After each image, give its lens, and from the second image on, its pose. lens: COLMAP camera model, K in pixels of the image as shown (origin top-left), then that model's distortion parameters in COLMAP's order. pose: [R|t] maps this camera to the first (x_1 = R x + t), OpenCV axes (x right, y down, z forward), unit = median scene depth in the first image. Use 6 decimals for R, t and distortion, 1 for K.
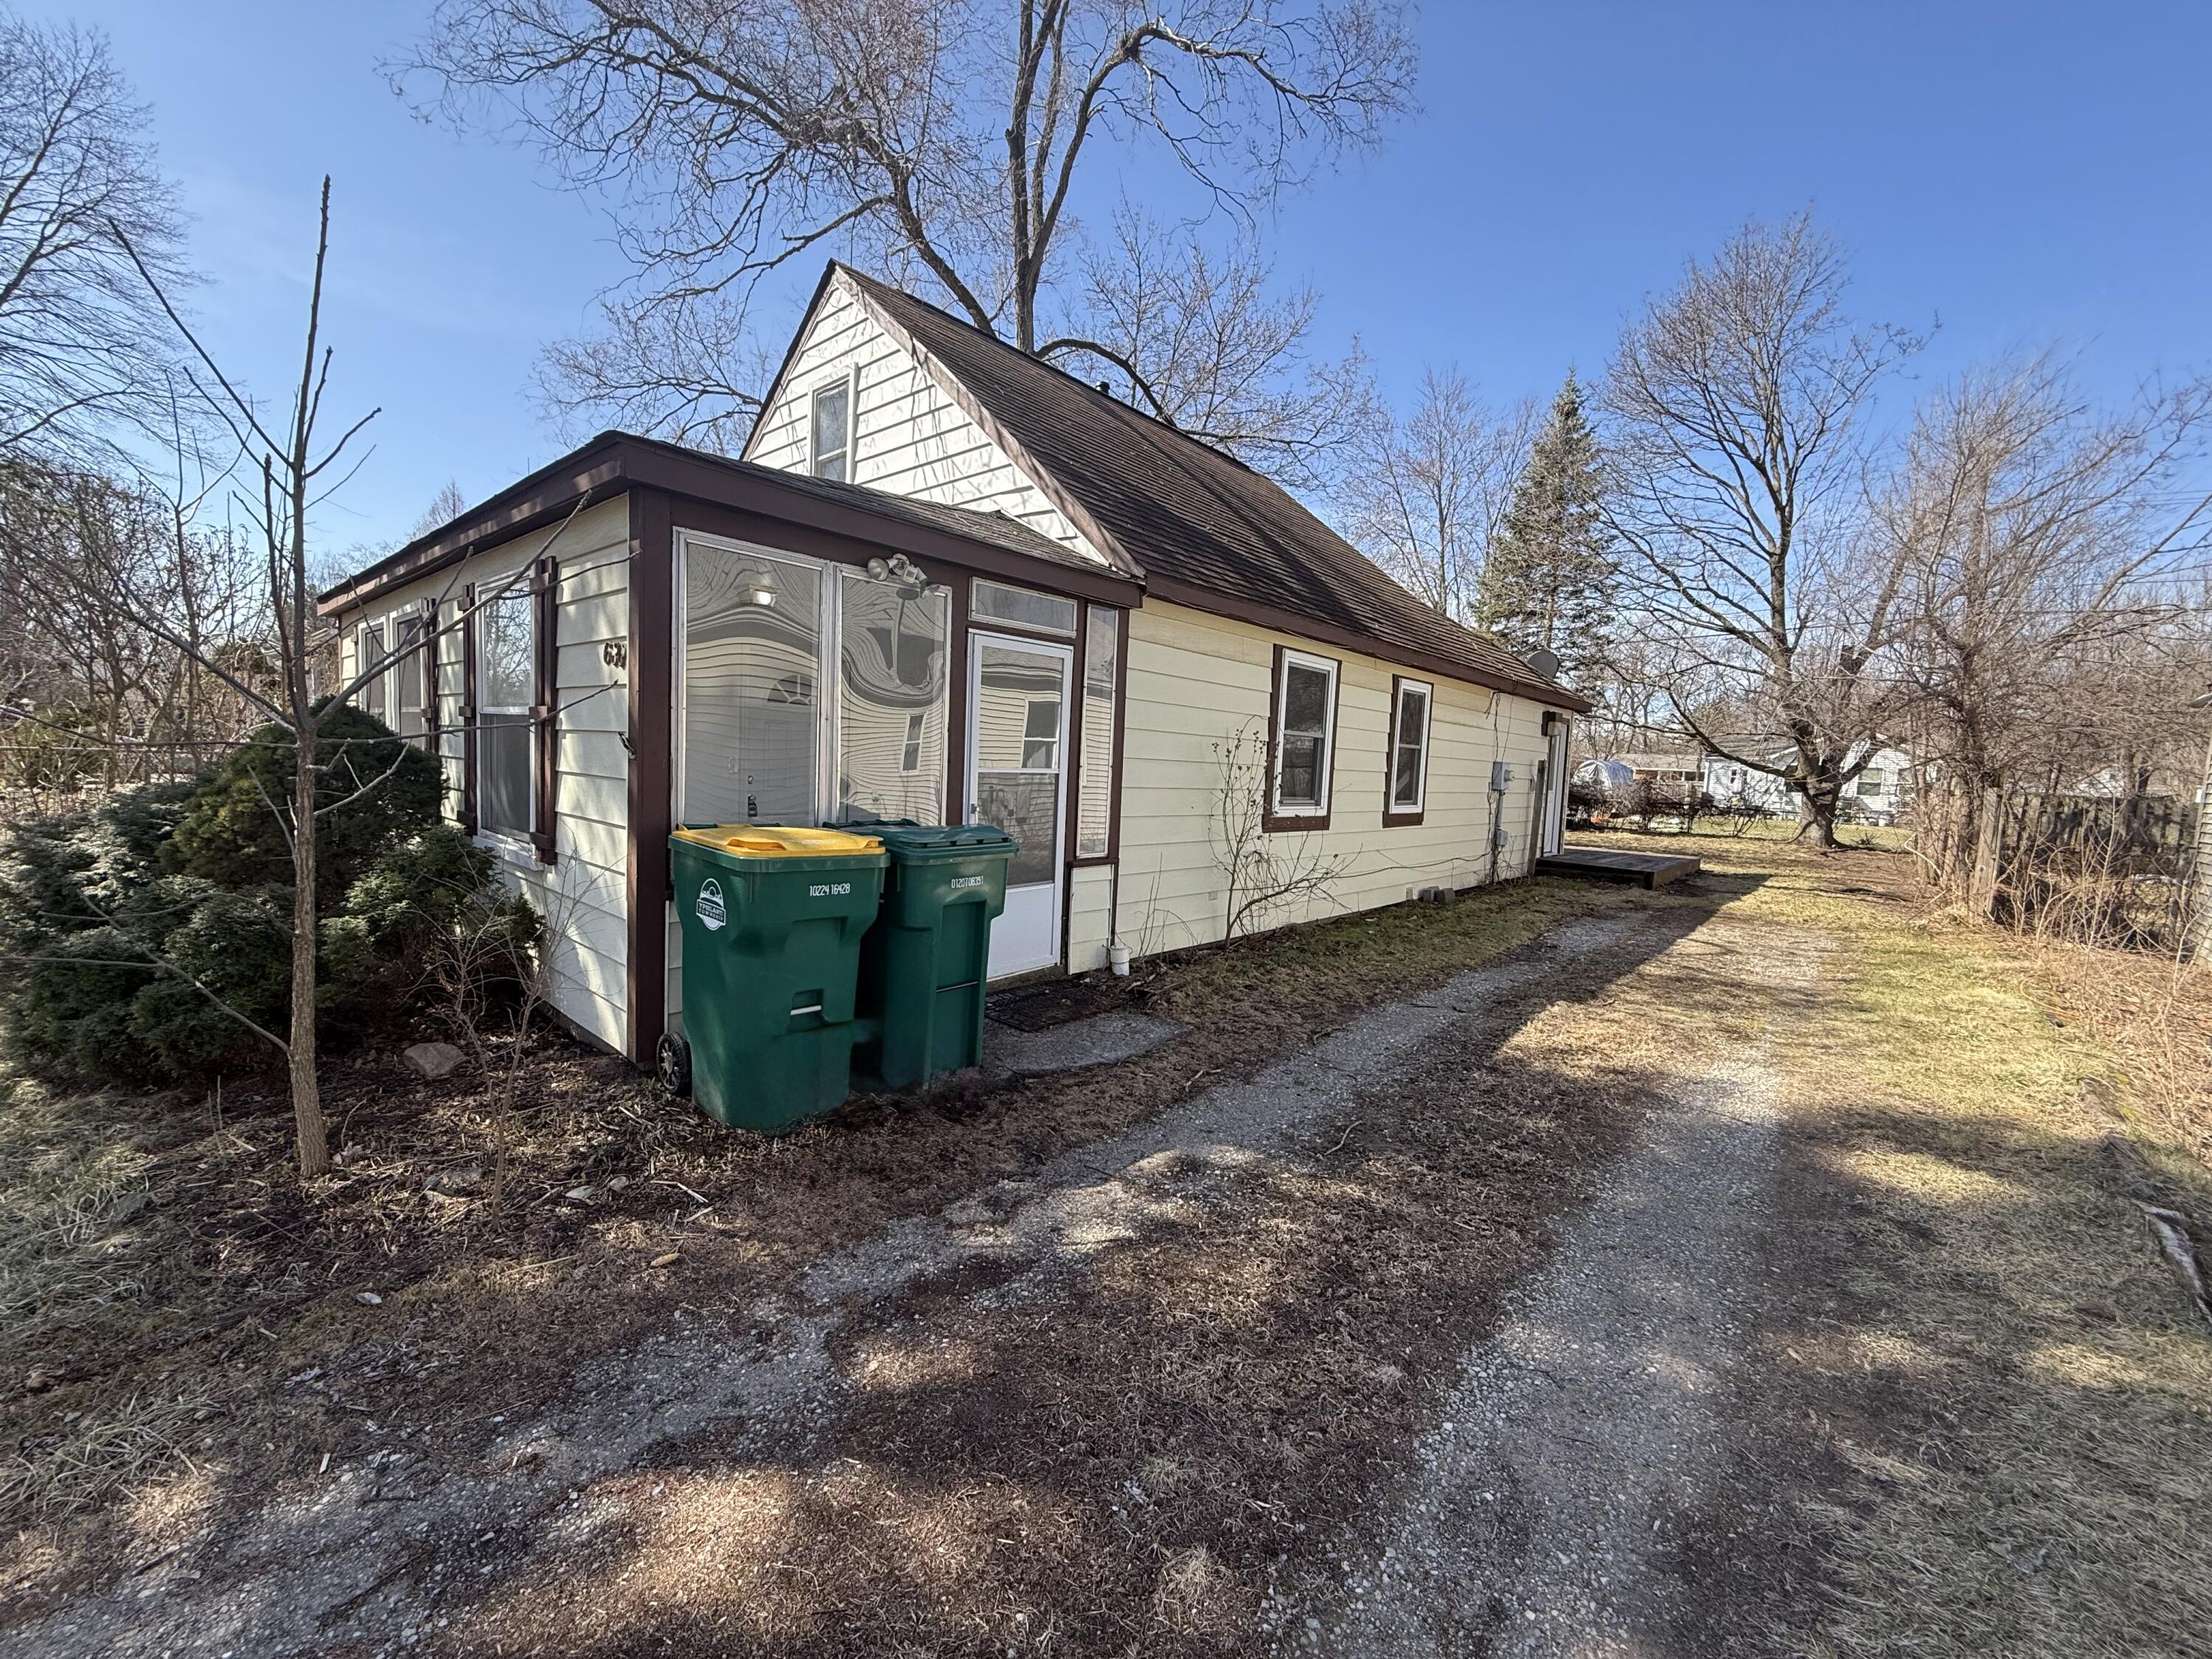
lens RADIAL K [[888.1, 0, 1113.3], [0, 888.1, 840.9], [0, 0, 1]] dist [-0.000443, 0.000329]
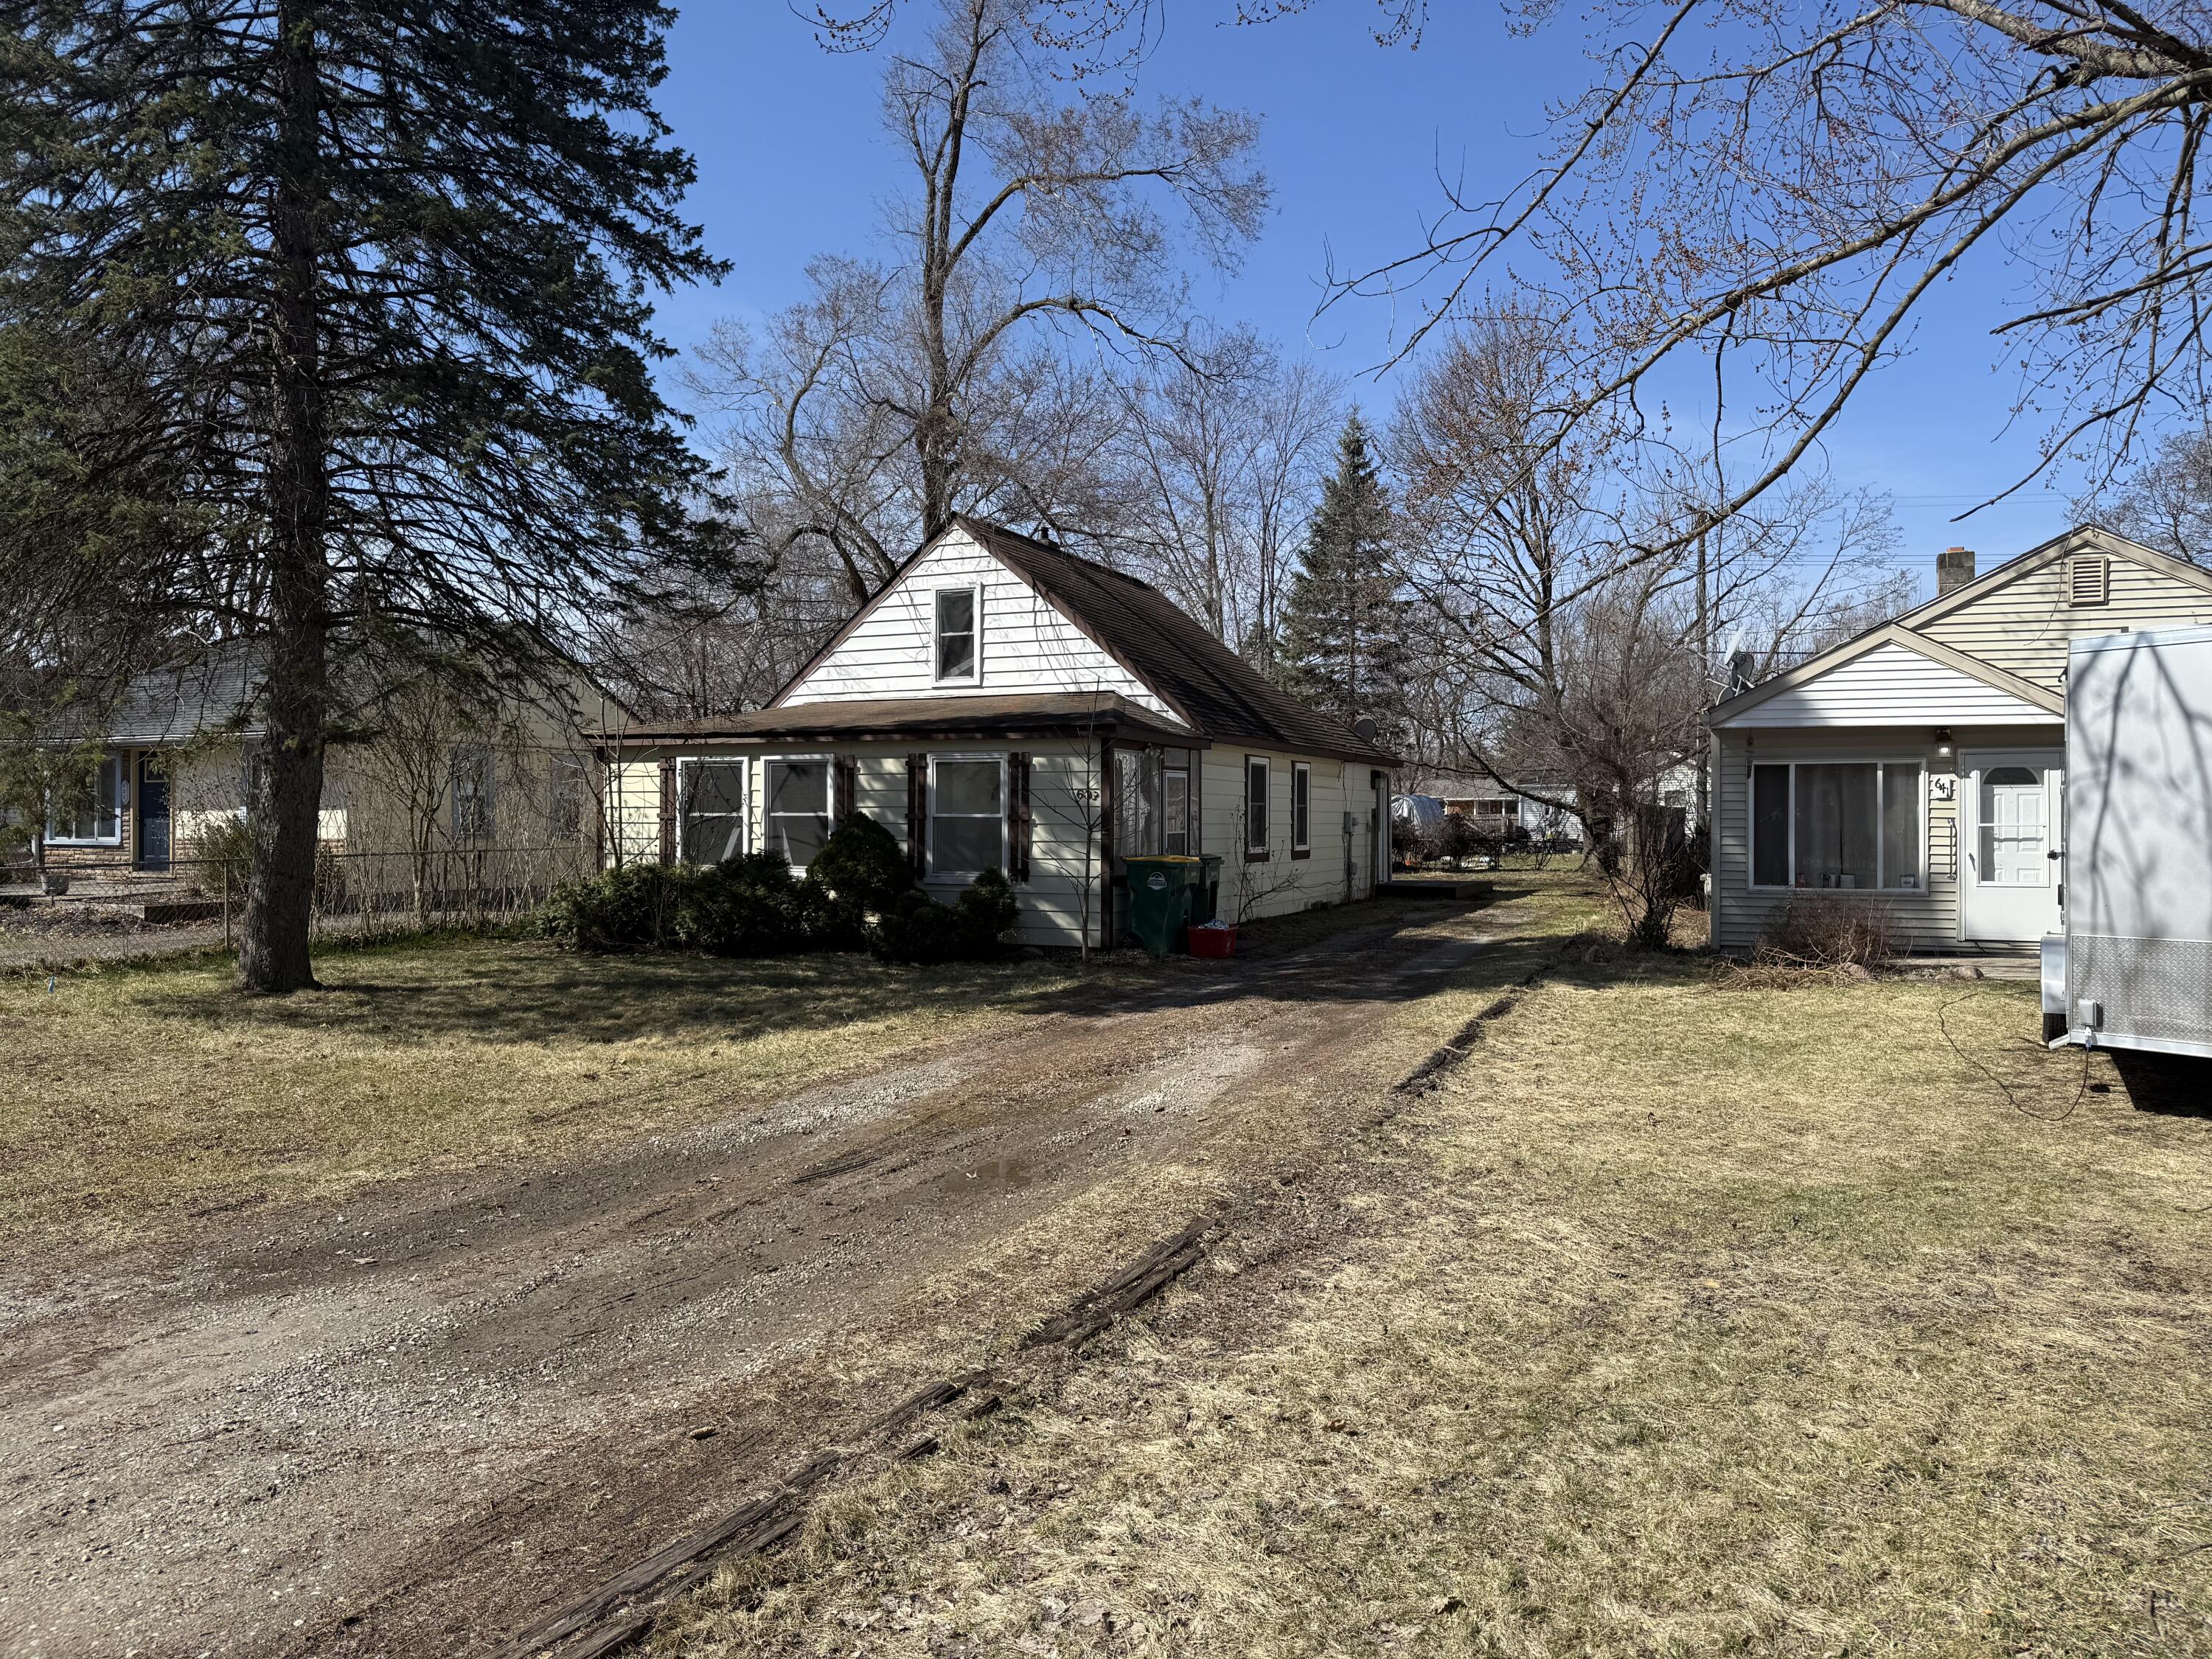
lens RADIAL K [[1572.1, 0, 1102.8], [0, 1572.1, 827.5], [0, 0, 1]] dist [0.027672, -0.004594]
pose [[0.950633, -0.043751, 0.307217, -0.604171], [0.067033, 0.995589, -0.065638, 0.061531], [-0.302990, 0.082991, 0.949373, -1.065630]]
